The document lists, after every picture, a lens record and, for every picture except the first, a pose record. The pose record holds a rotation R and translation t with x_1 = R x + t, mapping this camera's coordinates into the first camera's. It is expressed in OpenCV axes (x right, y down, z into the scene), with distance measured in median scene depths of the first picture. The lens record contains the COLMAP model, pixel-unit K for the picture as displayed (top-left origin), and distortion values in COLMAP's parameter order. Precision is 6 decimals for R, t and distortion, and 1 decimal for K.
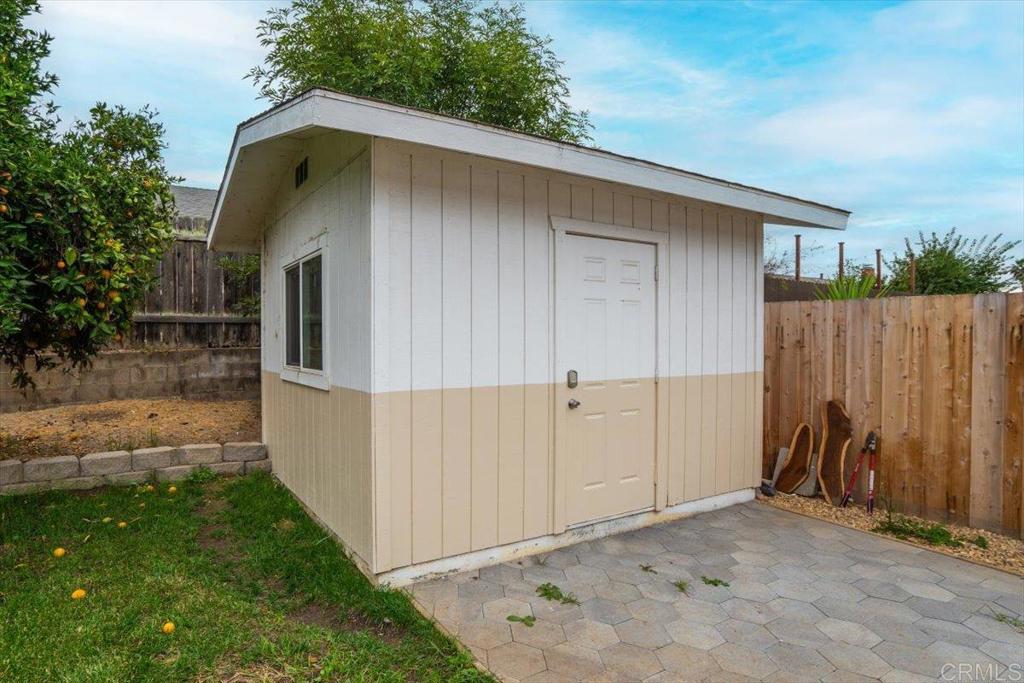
lens RADIAL K [[582.8, 0, 511.3], [0, 582.8, 338.7], [0, 0, 1]] dist [-0.000026, 0.000273]
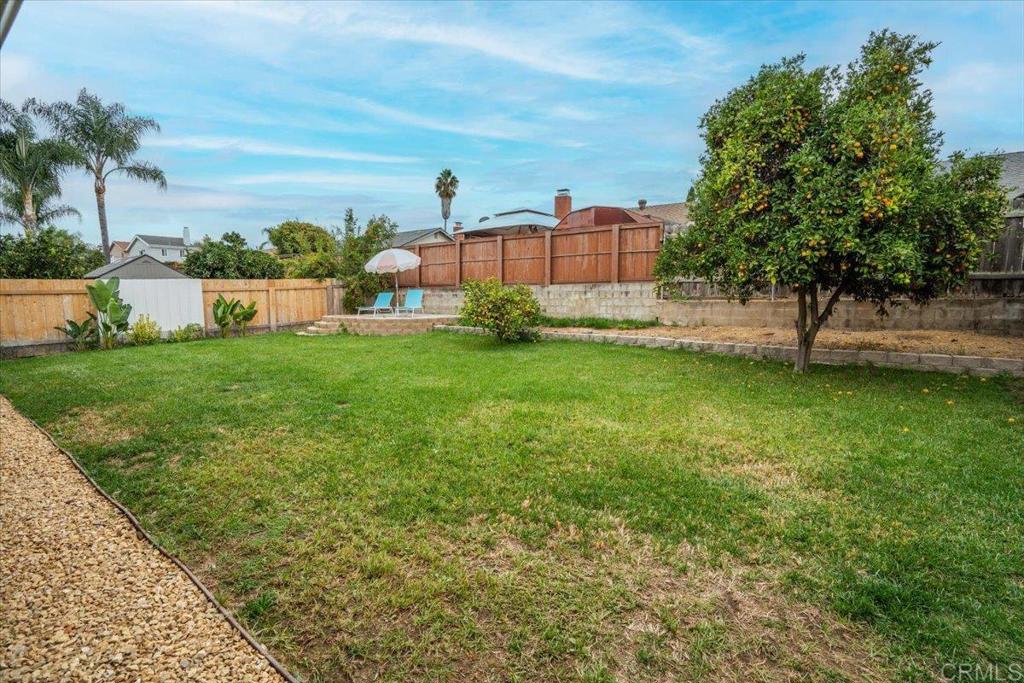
lens RADIAL K [[465.8, 0, 515.0], [0, 465.8, 343.6], [0, 0, 1]] dist [0.003133, 0.000519]
pose [[0.334812, 0.109132, -0.935944, 0.134680], [-0.009047, 0.993597, 0.112619, 0.010762], [0.942241, -0.029239, 0.333656, -0.451567]]
